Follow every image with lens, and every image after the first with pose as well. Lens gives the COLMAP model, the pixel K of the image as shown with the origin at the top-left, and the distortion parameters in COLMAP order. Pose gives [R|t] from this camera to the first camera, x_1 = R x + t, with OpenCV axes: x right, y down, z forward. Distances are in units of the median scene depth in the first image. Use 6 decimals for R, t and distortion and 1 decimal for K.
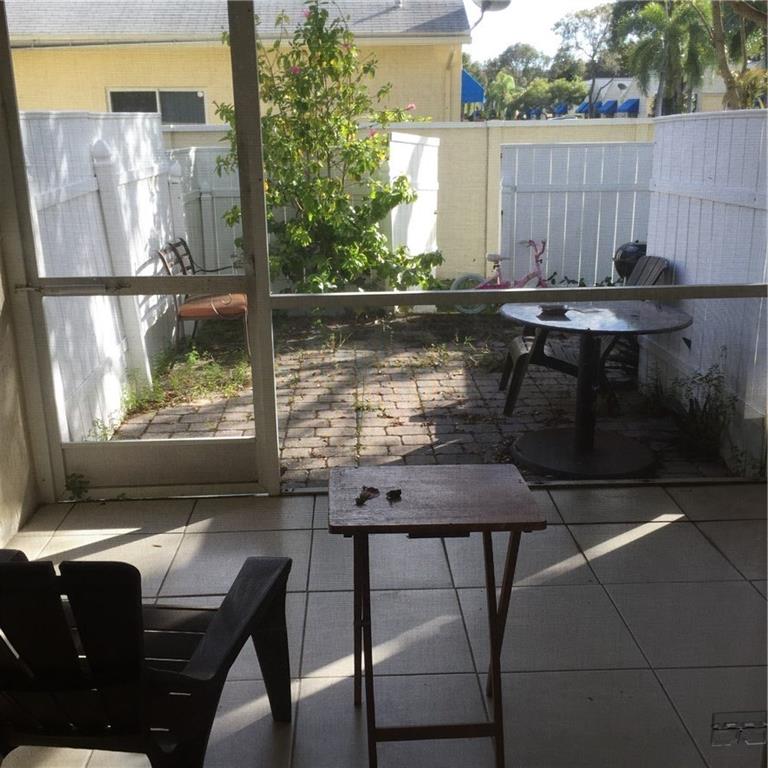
lens RADIAL K [[883.1, 0, 384.0], [0, 883.1, 384.0], [0, 0, 1]] dist [0.068525, -0.058951]
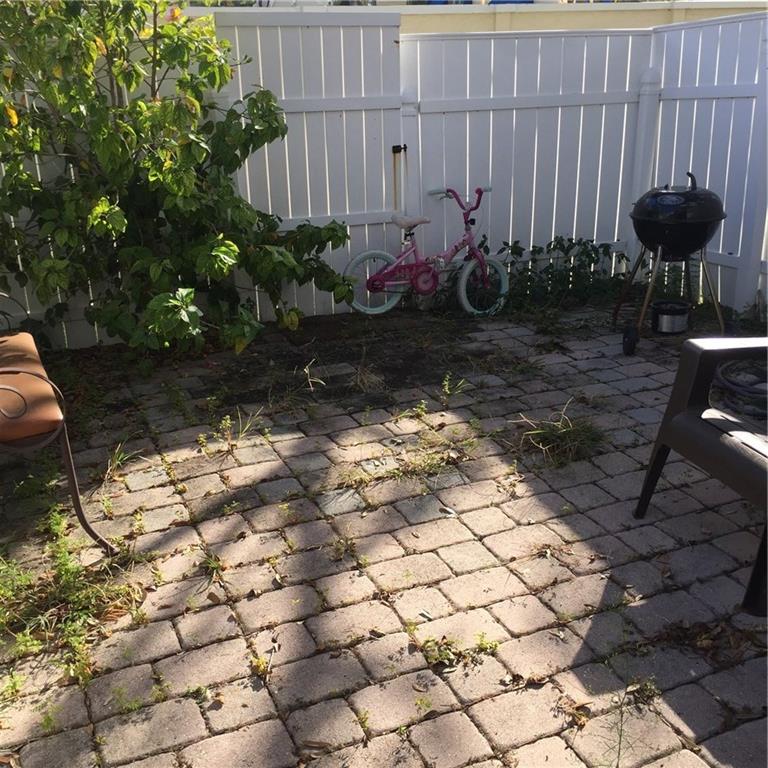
lens RADIAL K [[883.1, 0, 384.0], [0, 883.1, 384.0], [0, 0, 1]] dist [0.068525, -0.058951]
pose [[0.932086, -0.138276, 0.334807, -0.127596], [0.107359, 0.988200, 0.109247, -0.109698], [-0.345963, -0.065883, 0.935932, 0.455185]]
